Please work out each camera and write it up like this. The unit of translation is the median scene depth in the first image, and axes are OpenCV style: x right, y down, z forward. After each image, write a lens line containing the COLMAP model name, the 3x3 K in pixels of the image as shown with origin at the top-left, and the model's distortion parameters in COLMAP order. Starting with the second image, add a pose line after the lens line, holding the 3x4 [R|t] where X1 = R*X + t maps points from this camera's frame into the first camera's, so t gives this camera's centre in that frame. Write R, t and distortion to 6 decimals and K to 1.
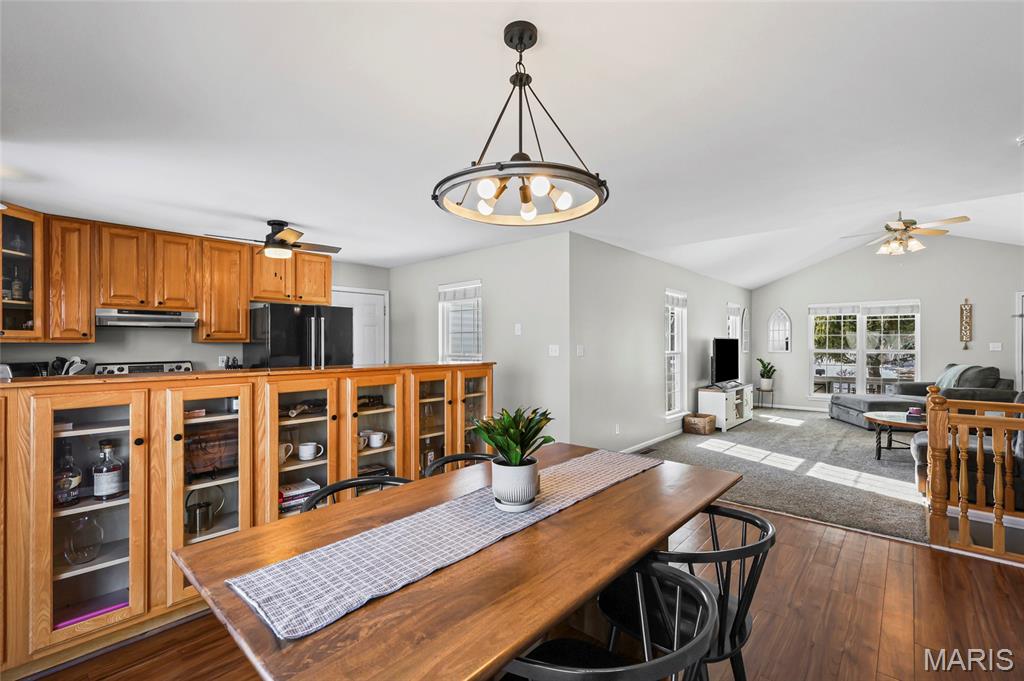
lens RADIAL K [[444.1, 0, 512.8], [0, 444.1, 347.0], [0, 0, 1]] dist [0.002673, -0.000406]
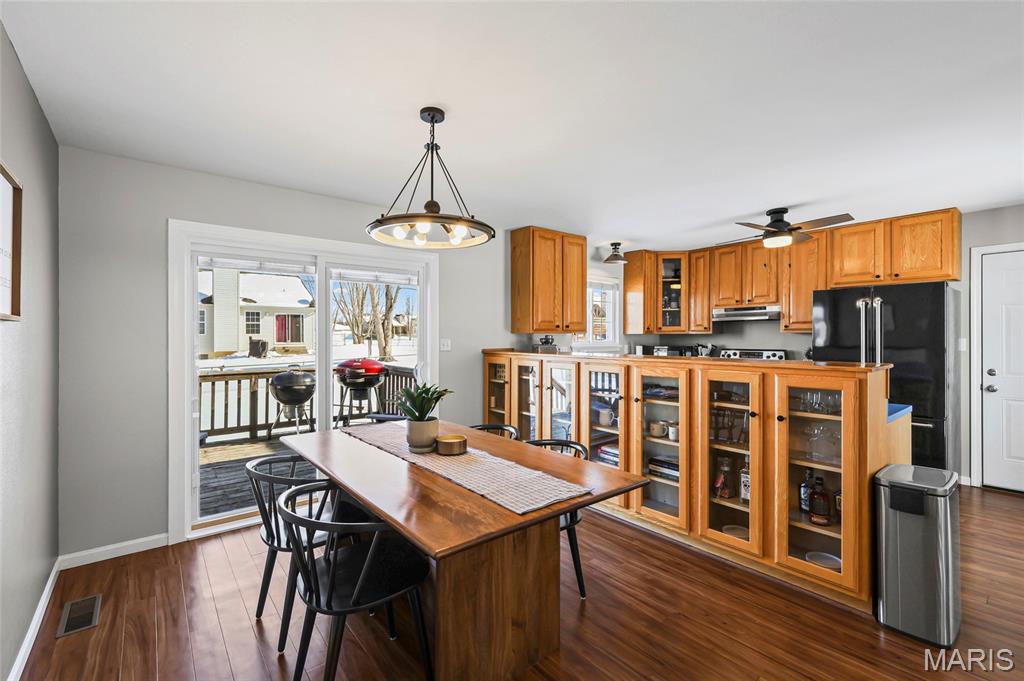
lens RADIAL K [[444.1, 0, 509.4], [0, 444.1, 336.8], [0, 0, 1]] dist [0.002673, -0.000406]
pose [[-0.155892, 0.005443, -0.987759, 0.500948], [0.000146, 0.999985, 0.005487, -0.007294], [0.987774, 0.000711, -0.155890, 0.541732]]
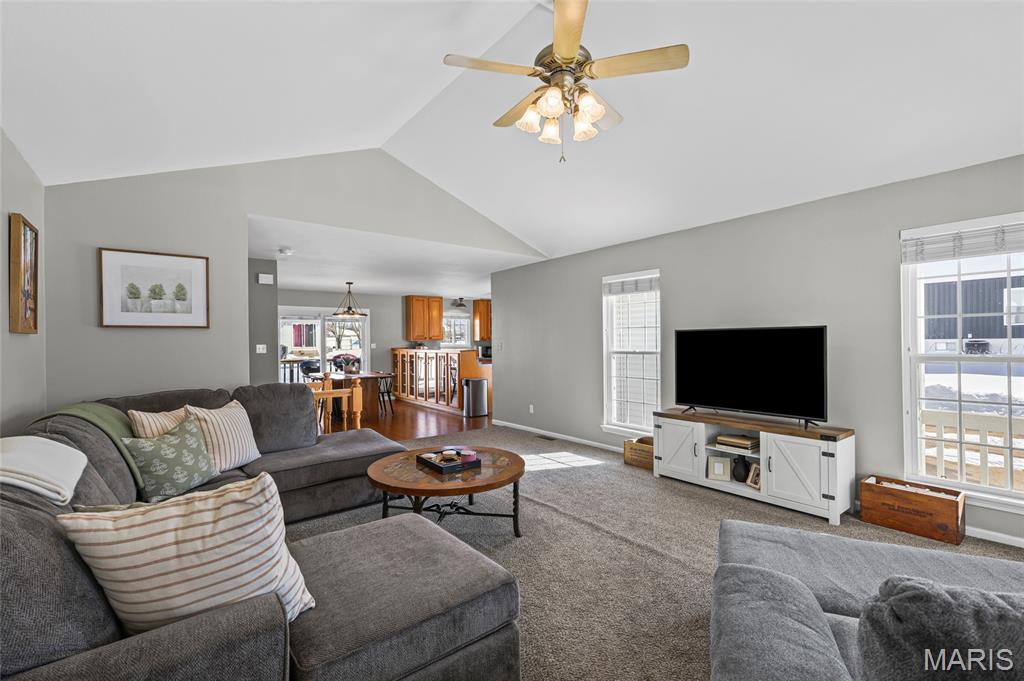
lens RADIAL K [[444.1, 0, 511.4], [0, 444.1, 345.0], [0, 0, 1]] dist [0.002673, -0.000406]
pose [[-0.175094, 0.012065, -0.984478, 1.783978], [0.001570, 0.999927, 0.011975, -0.015251], [0.984550, 0.000551, -0.175100, 1.402170]]
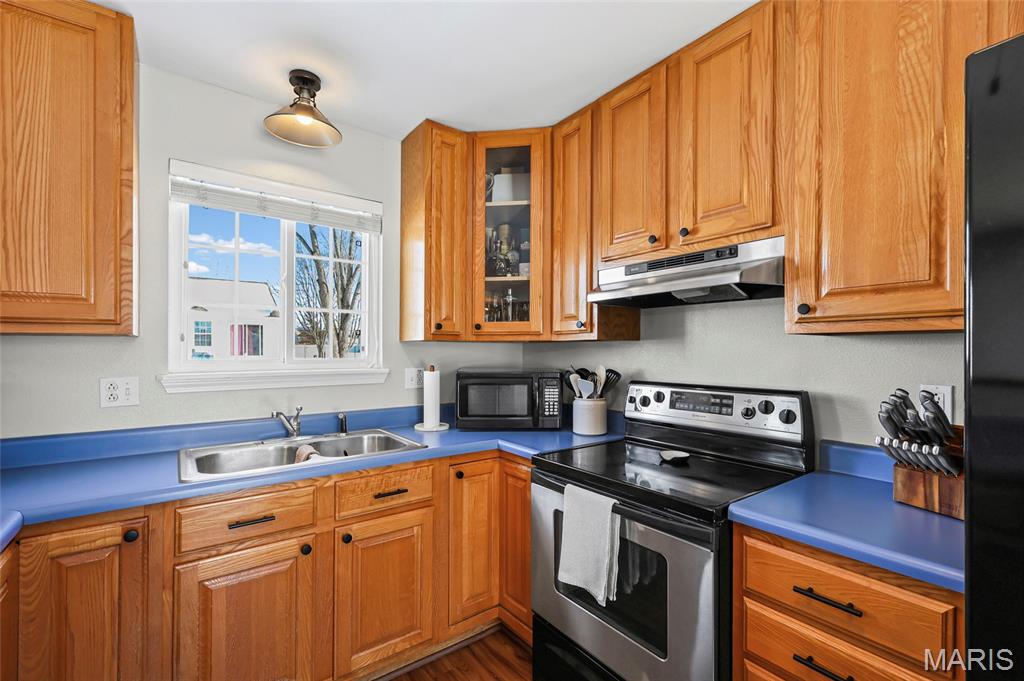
lens RADIAL K [[444.1, 0, 511.4], [0, 444.1, 349.3], [0, 0, 1]] dist [0.002673, -0.000406]
pose [[-0.190099, 0.002343, -0.981762, -0.391887], [-0.003311, 0.999990, 0.003028, -0.000151], [0.981759, 0.003826, -0.190089, 0.922055]]
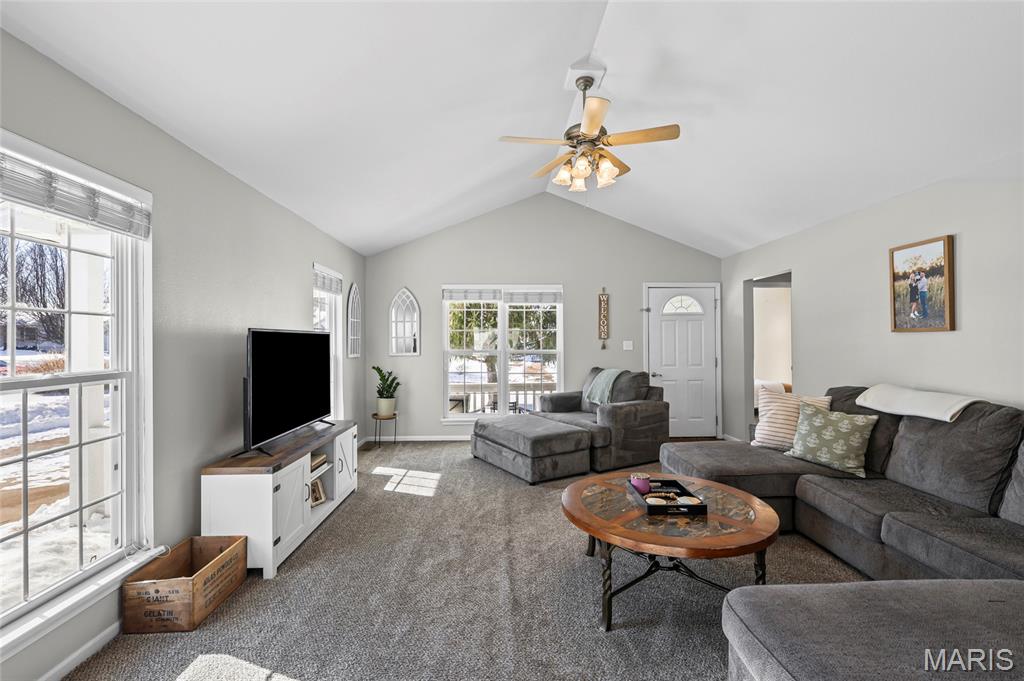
lens RADIAL K [[444.1, 0, 517.6], [0, 444.1, 336.8], [0, 0, 1]] dist [0.002673, -0.000406]
pose [[0.712000, 0.004982, 0.702162, 0.556068], [0.006524, 0.999885, -0.013710, -0.011647], [-0.702149, 0.014343, 0.711885, 0.897452]]
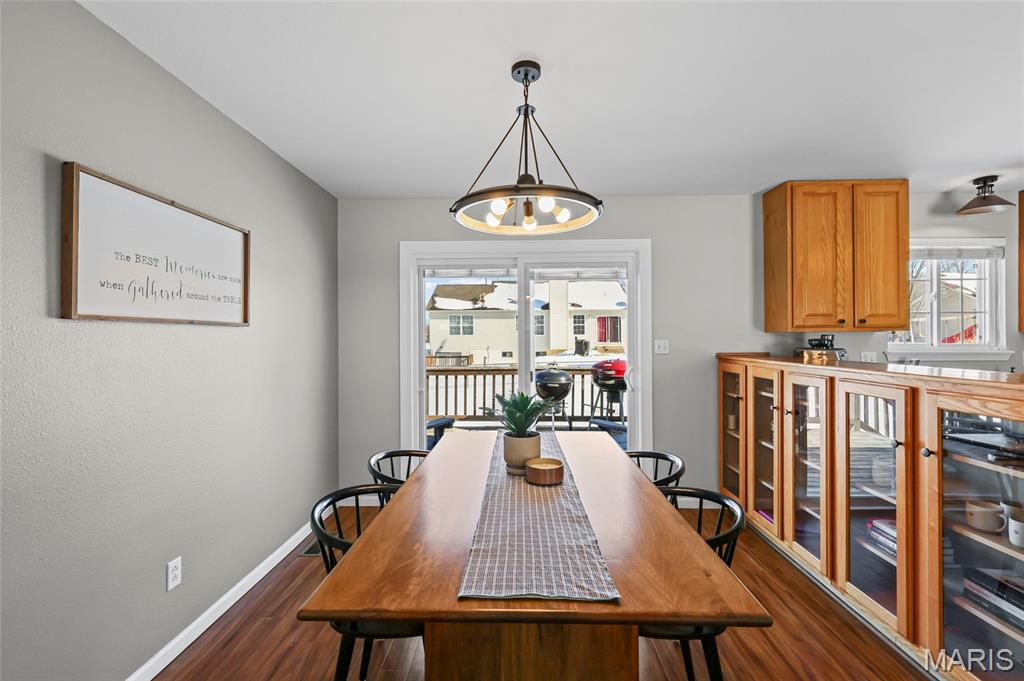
lens RADIAL K [[444.1, 0, 512.6], [0, 444.1, 336.4], [0, 0, 1]] dist [0.002673, -0.000406]
pose [[-0.757785, 0.005486, -0.652481, 0.297023], [0.005454, 0.999983, 0.002073, -0.006391], [0.652481, -0.001988, -0.757802, 0.690055]]
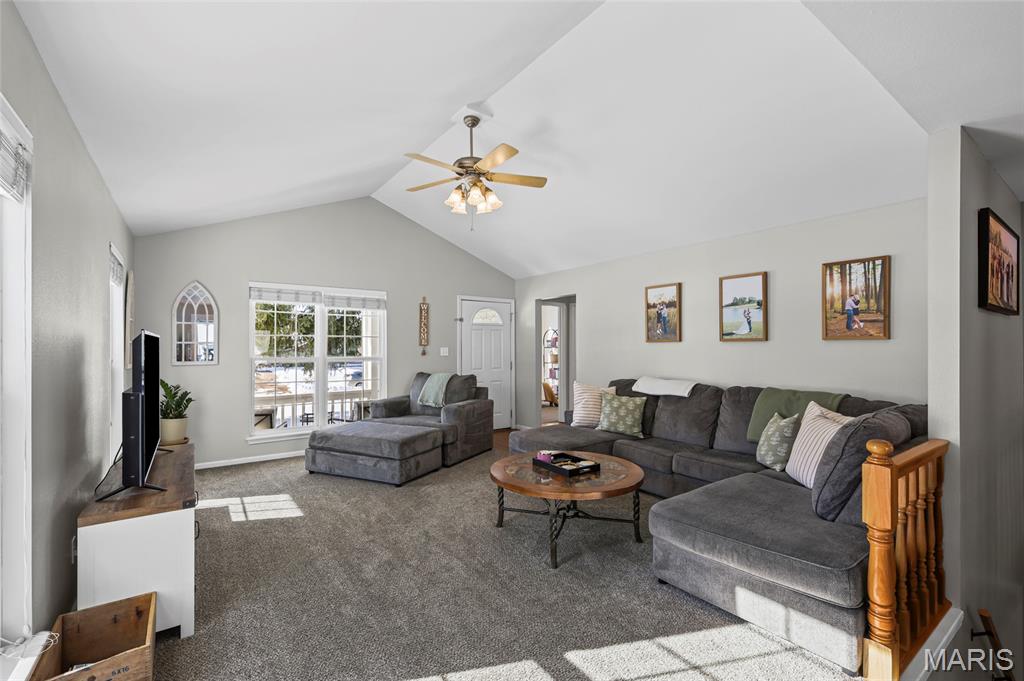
lens RADIAL K [[444.1, 0, 518.5], [0, 444.1, 344.4], [0, 0, 1]] dist [0.002673, -0.000406]
pose [[0.197611, 0.007225, 0.980254, 0.335157], [0.005566, 0.999948, -0.008492, -0.011969], [-0.980265, 0.007134, 0.197561, 1.099729]]
